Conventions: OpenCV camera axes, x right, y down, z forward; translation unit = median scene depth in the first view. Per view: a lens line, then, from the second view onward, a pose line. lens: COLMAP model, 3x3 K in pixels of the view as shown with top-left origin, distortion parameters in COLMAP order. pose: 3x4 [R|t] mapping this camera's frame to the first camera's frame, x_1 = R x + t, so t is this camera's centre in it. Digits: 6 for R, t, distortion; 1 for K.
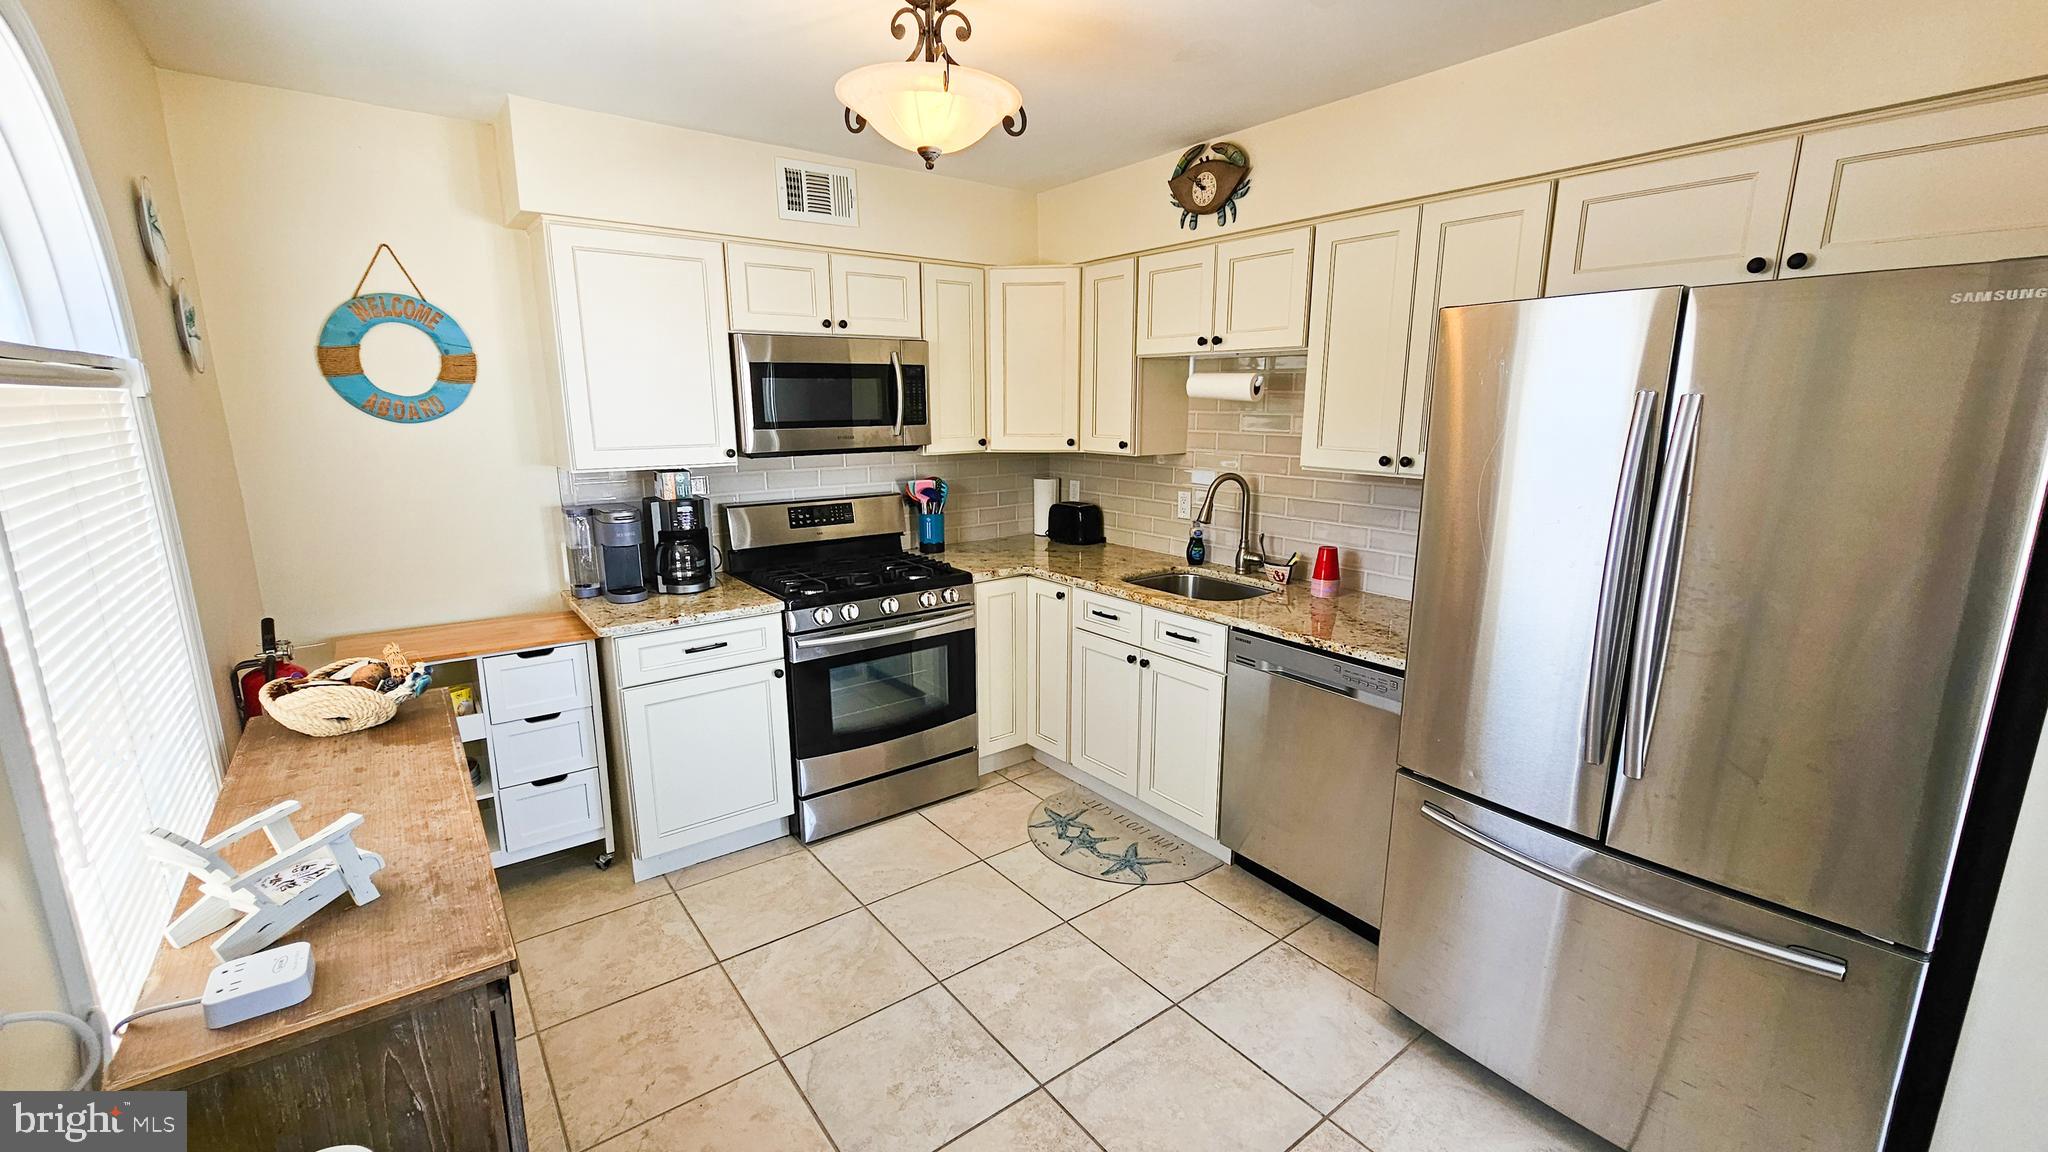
lens RADIAL K [[841.5, 0, 1030.8], [0, 841.5, 579.5], [0, 0, 1]] dist [0.000489, 0.000477]
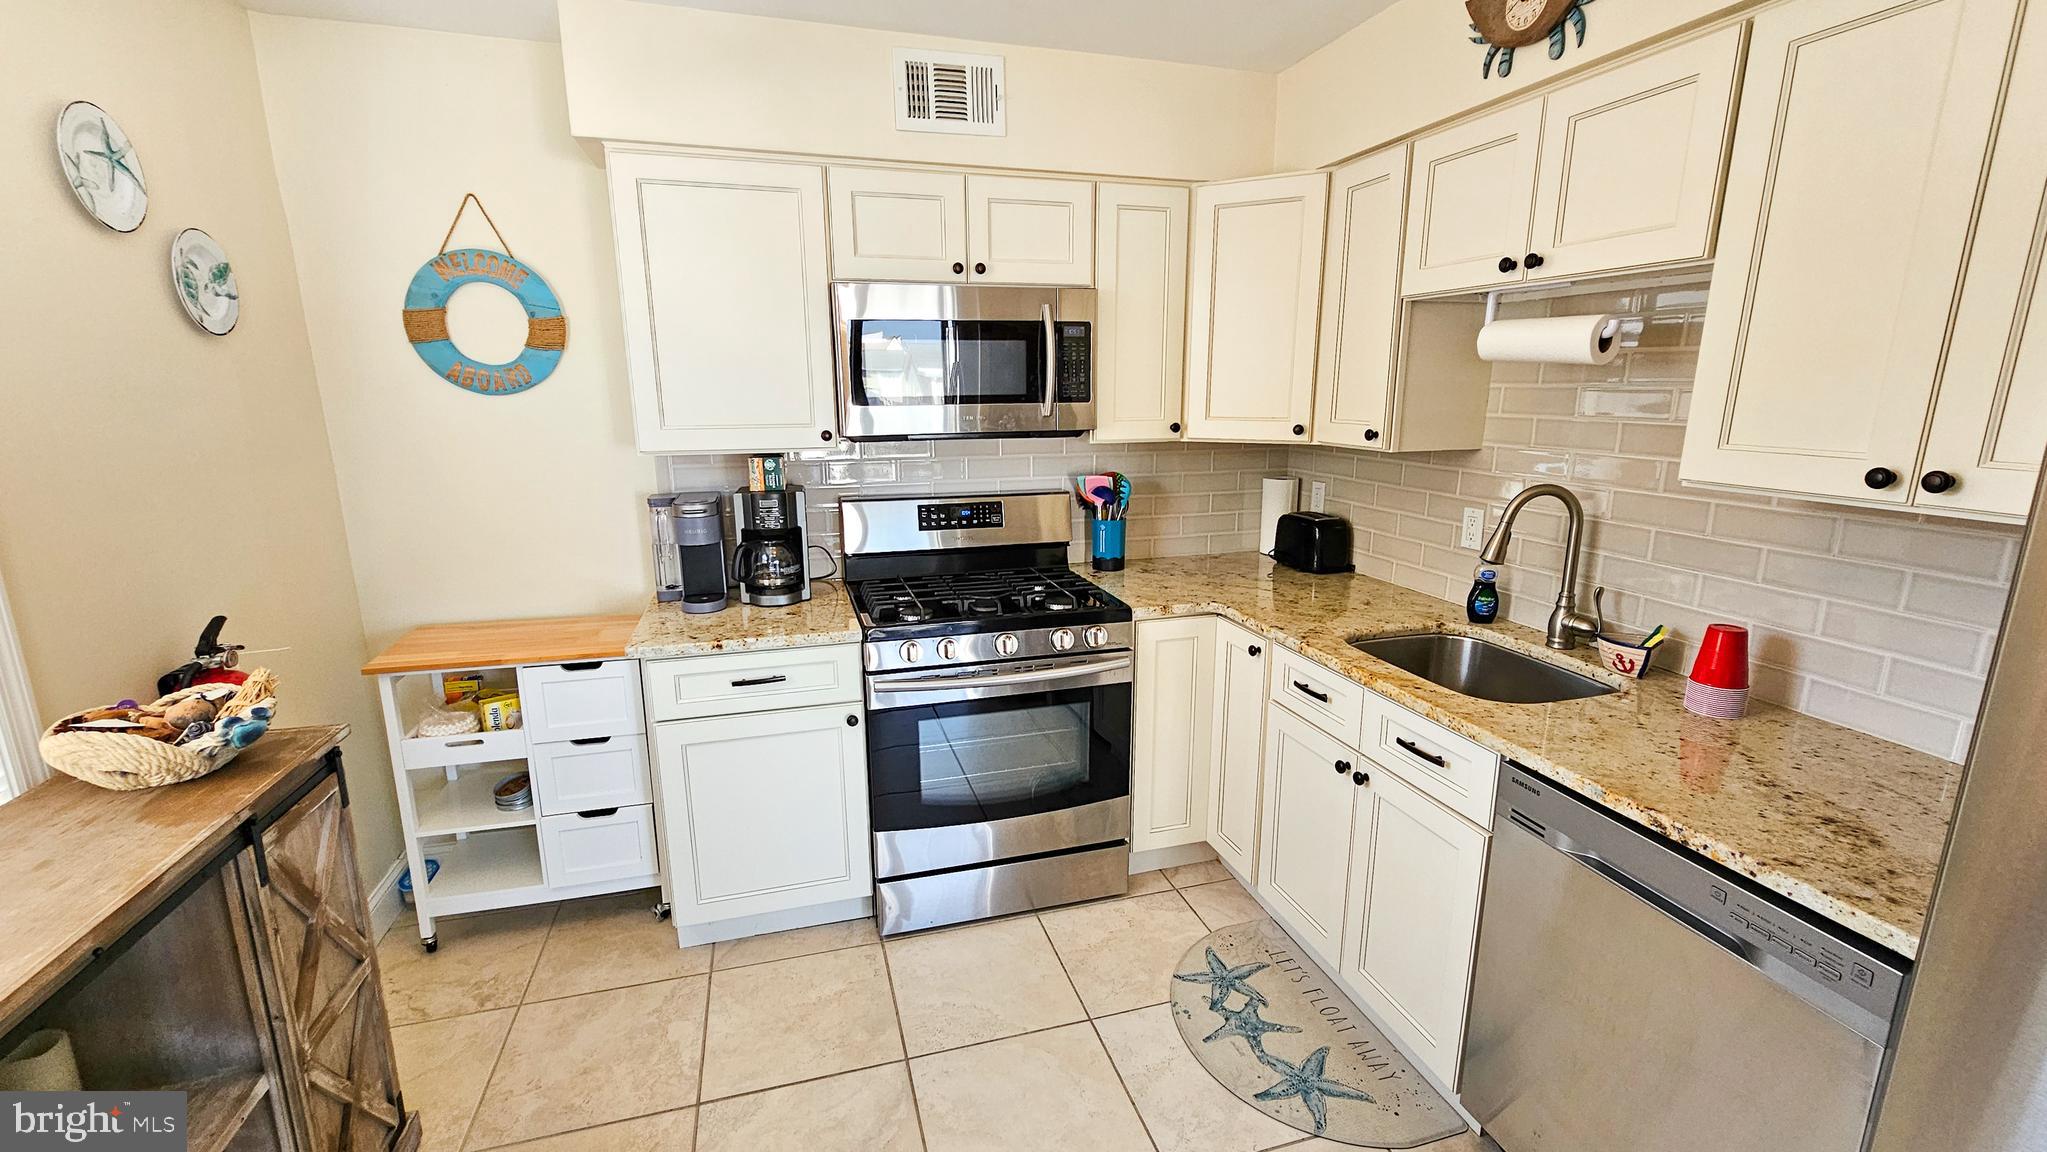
lens RADIAL K [[858.5, 0, 1029.8], [0, 858.5, 580.3], [0, 0, 1]] dist [-0.000997, -0.000174]
pose [[0.933960, 0.078224, -0.348712, 0.117823], [-0.073093, 0.996936, 0.027869, -0.050694], [0.349823, -0.000540, 0.936816, 0.308812]]
